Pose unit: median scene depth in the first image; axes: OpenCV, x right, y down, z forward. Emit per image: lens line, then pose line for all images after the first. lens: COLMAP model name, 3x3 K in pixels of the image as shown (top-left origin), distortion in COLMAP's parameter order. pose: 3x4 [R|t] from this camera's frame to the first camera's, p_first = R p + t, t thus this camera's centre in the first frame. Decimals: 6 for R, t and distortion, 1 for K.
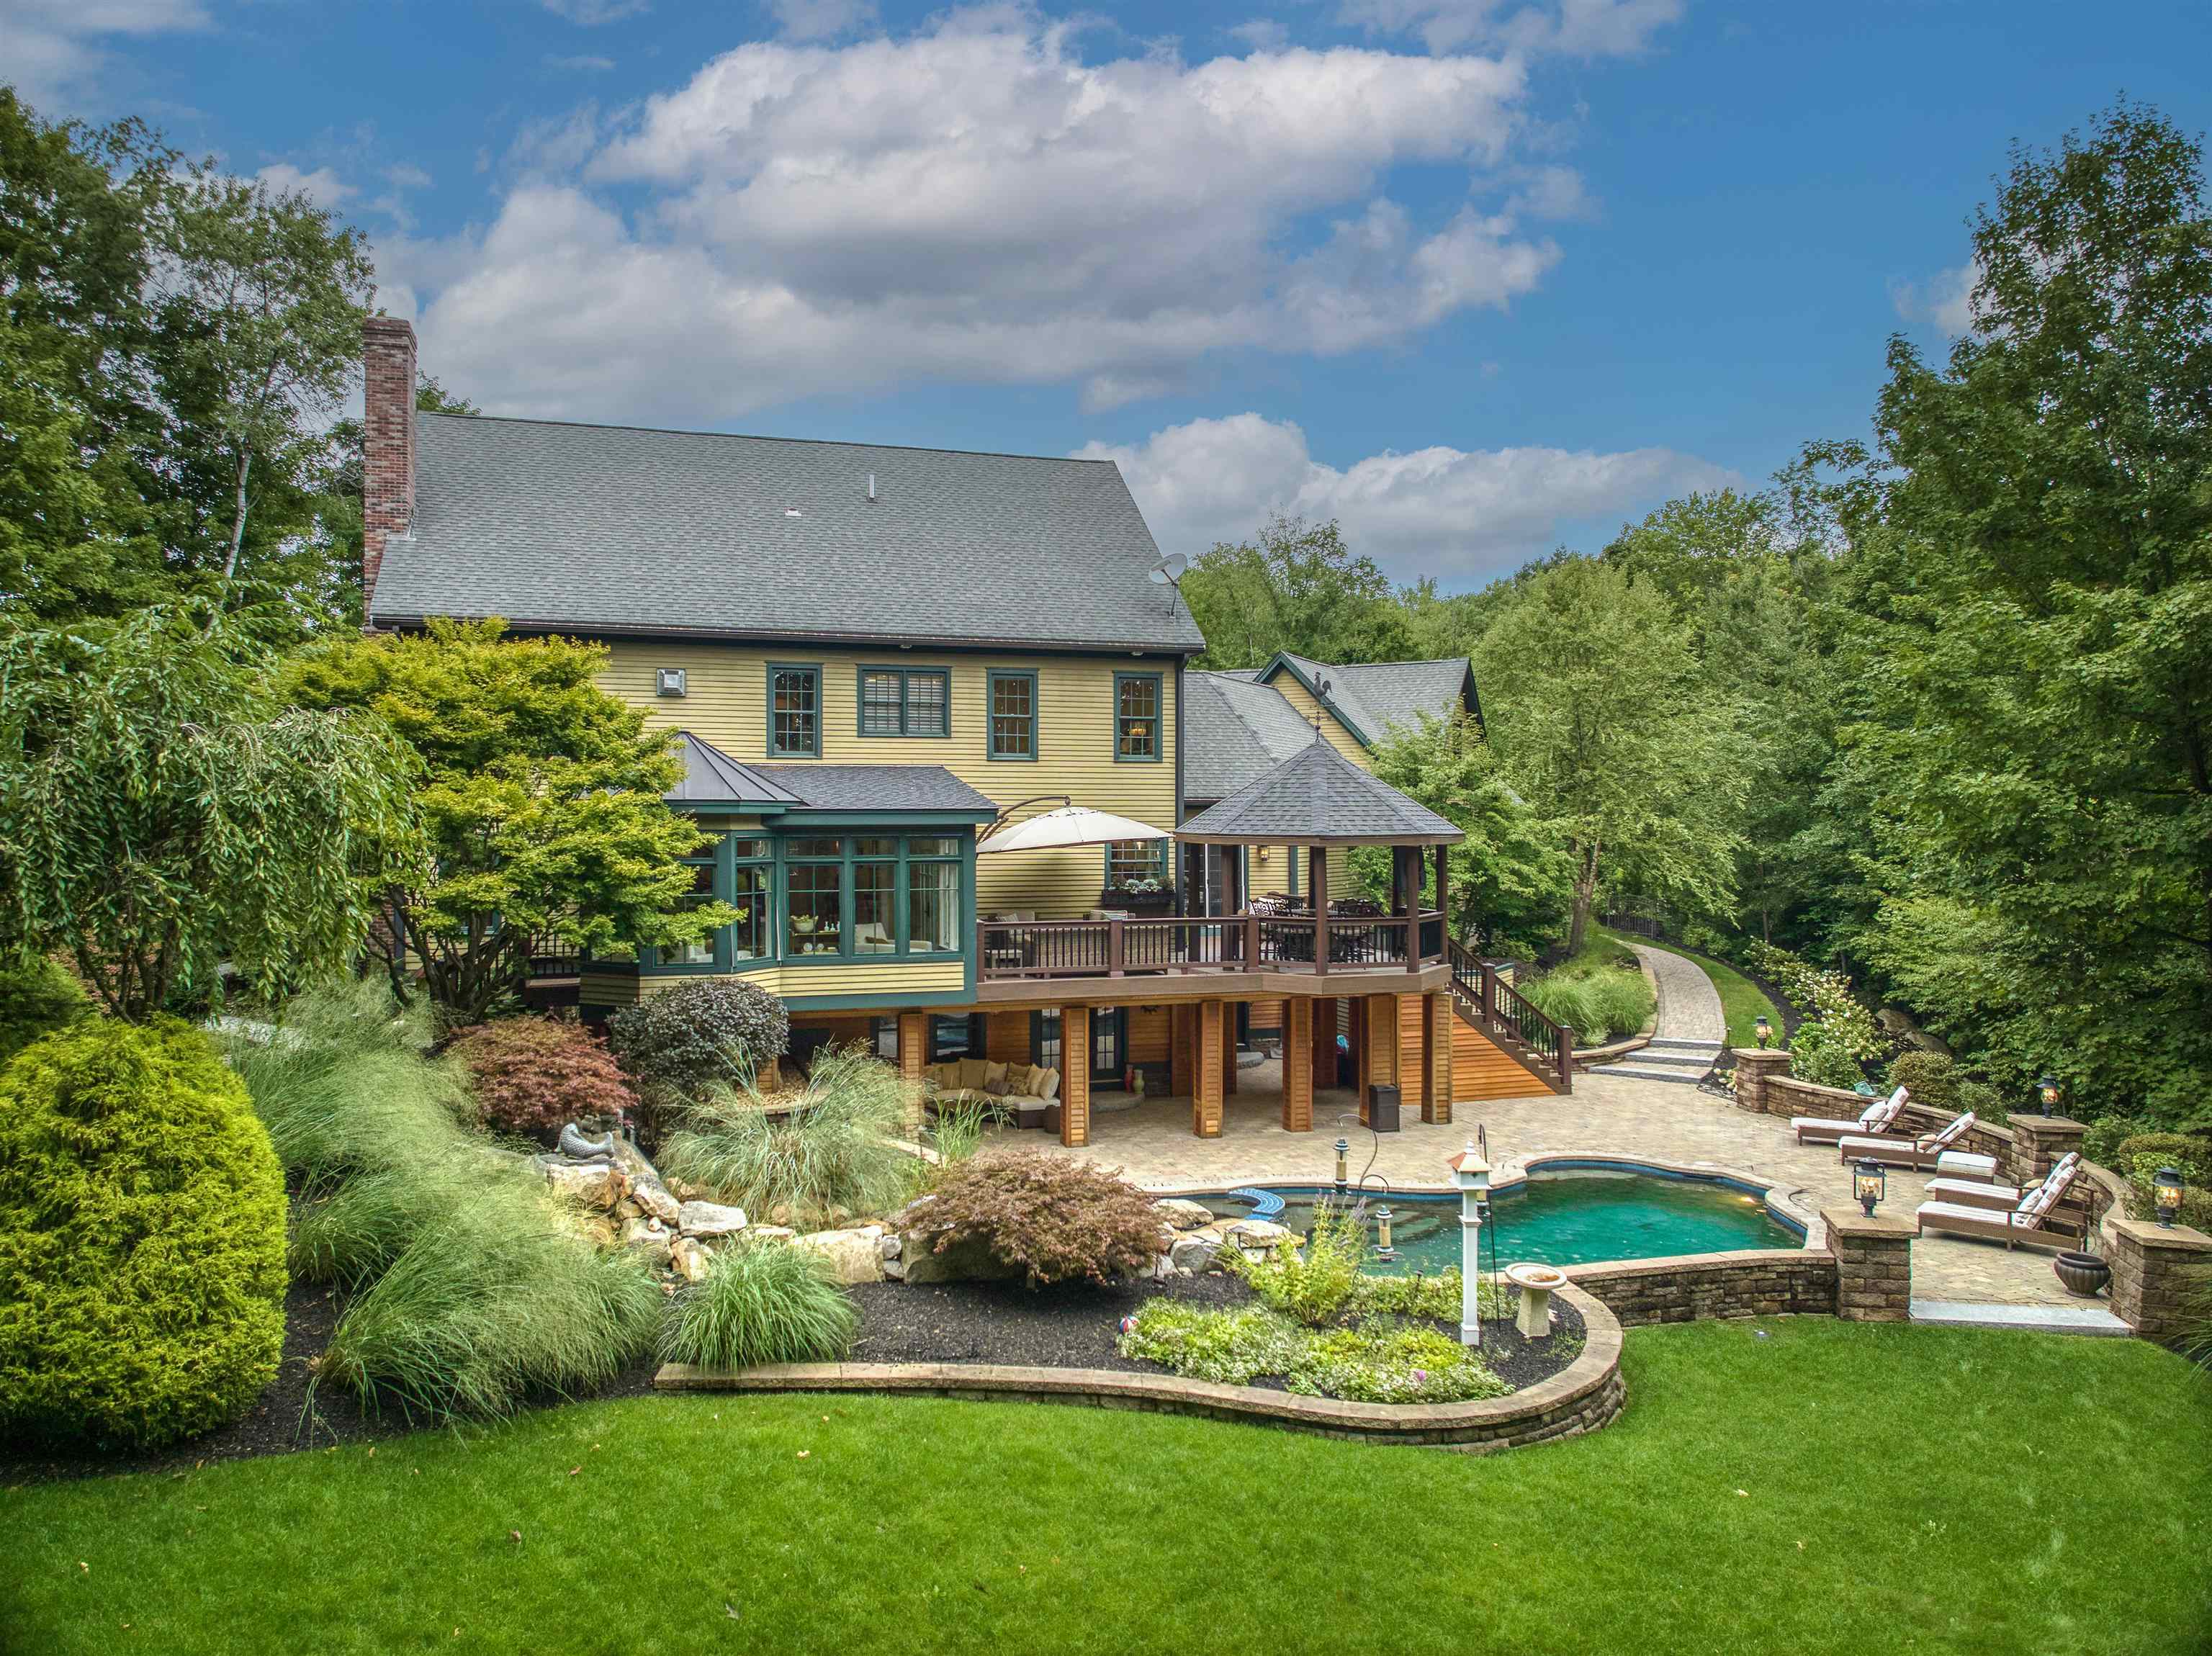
lens RADIAL K [[1509.9, 0, 1102.7], [0, 1509.9, 873.2], [0, 0, 1]] dist [-0.022858, -0.026991]
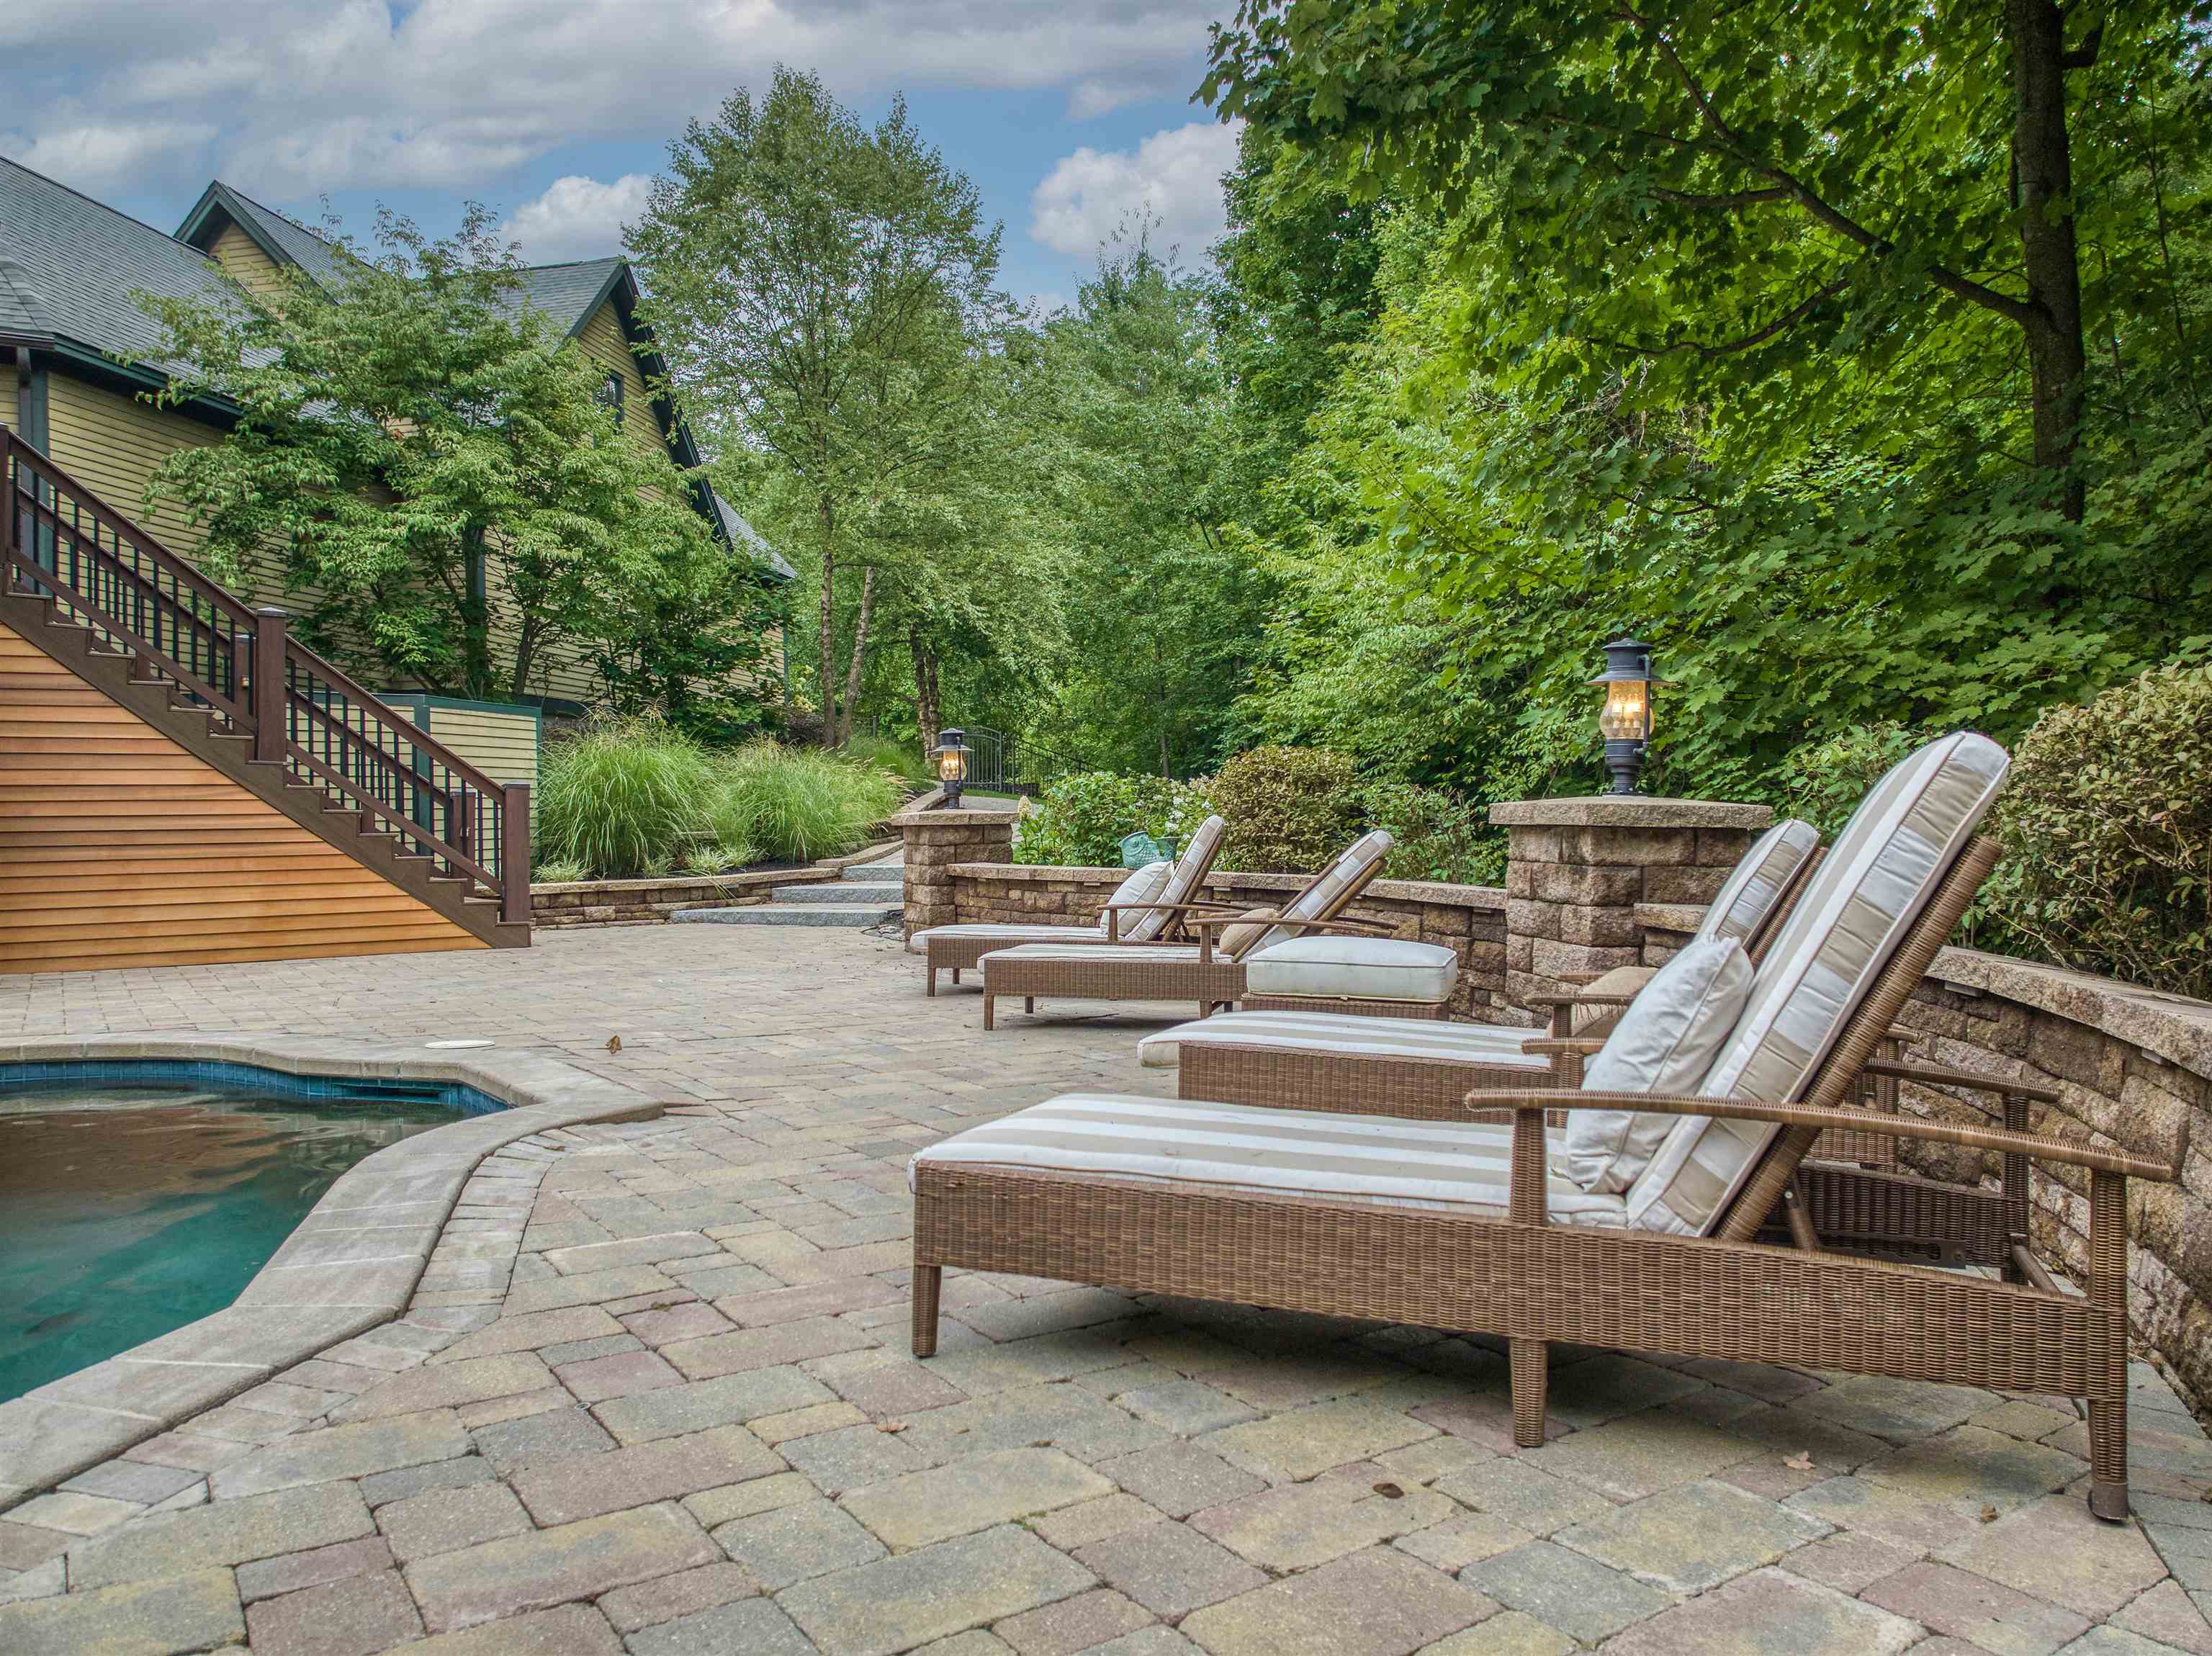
lens RADIAL K [[1509.9, 0, 1102.7], [0, 1509.9, 873.2], [0, 0, 1]] dist [-0.022858, -0.026991]
pose [[0.956481, -0.022468, 0.290928, 0.397551], [0.023711, 0.999719, -0.000746, 0.152608], [-0.290829, 0.007612, 0.956745, 0.655680]]
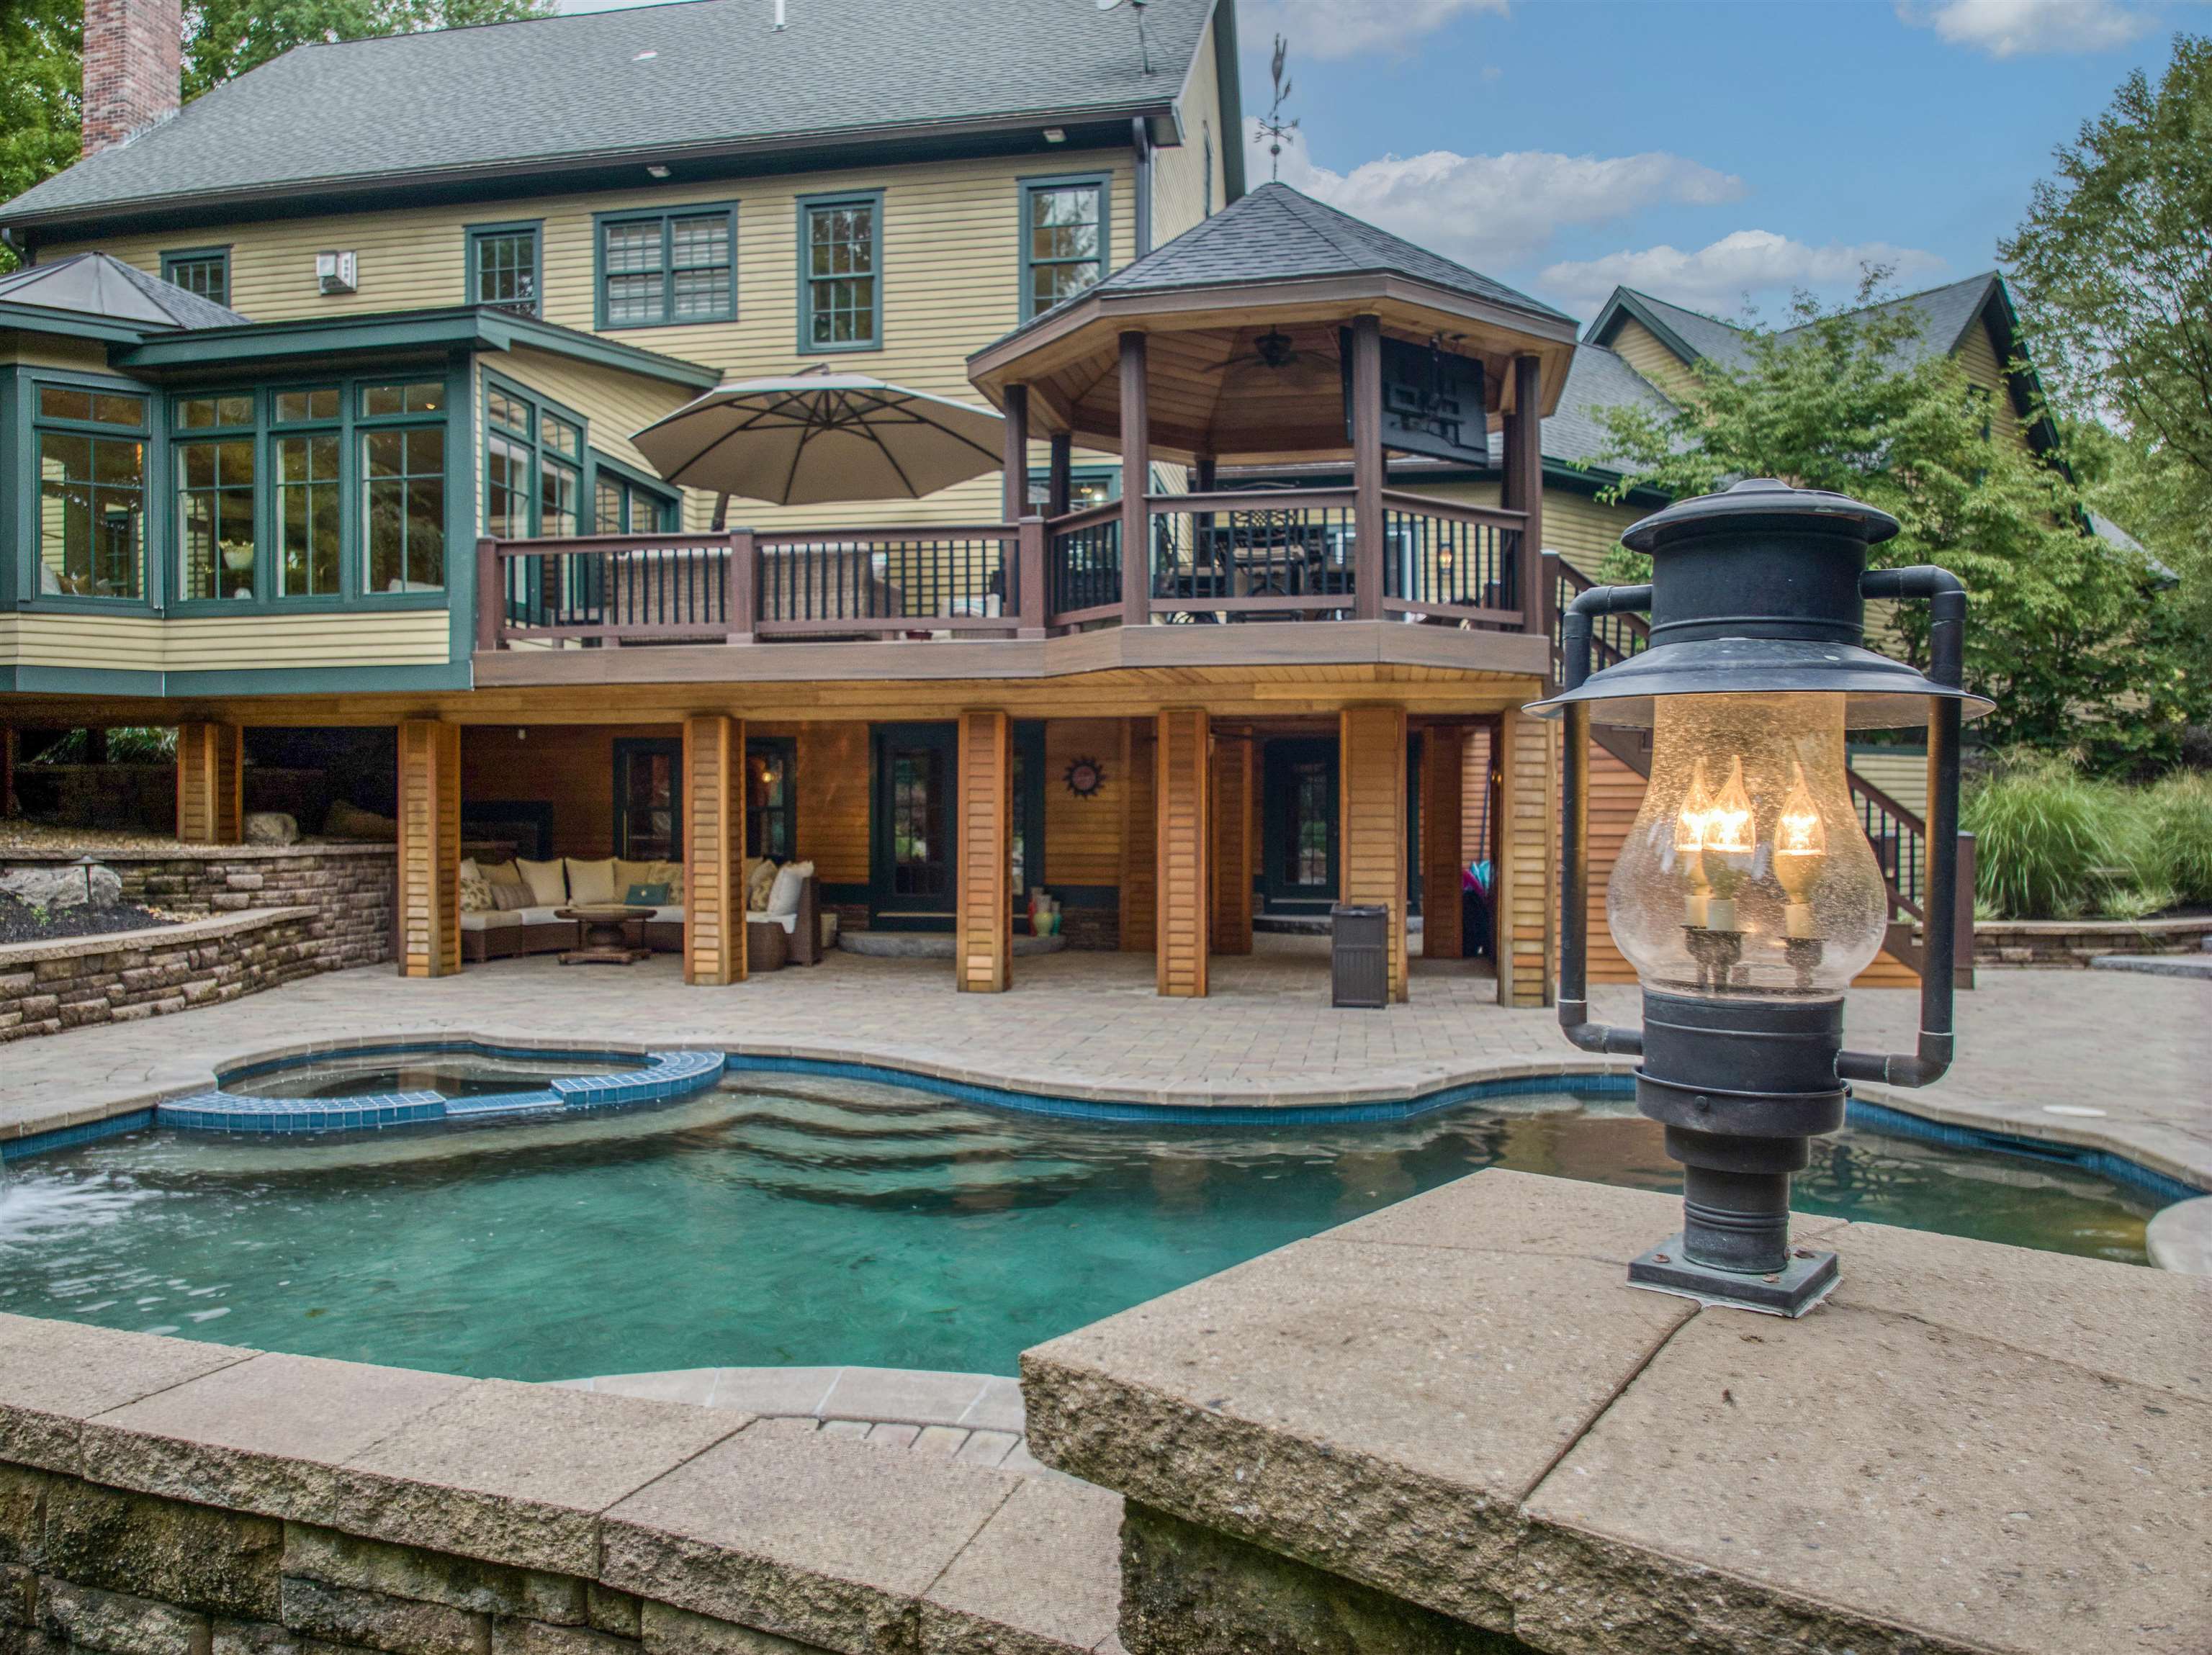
lens RADIAL K [[1509.7, 0, 1102.7], [0, 1509.7, 872.7], [0, 0, 1]] dist [-0.022858, -0.026991]
pose [[0.893468, 0.017733, -0.448777, 0.323743], [-0.015860, 0.999843, 0.007932, 0.132260], [0.448847, 0.000031, 0.893608, 0.584612]]
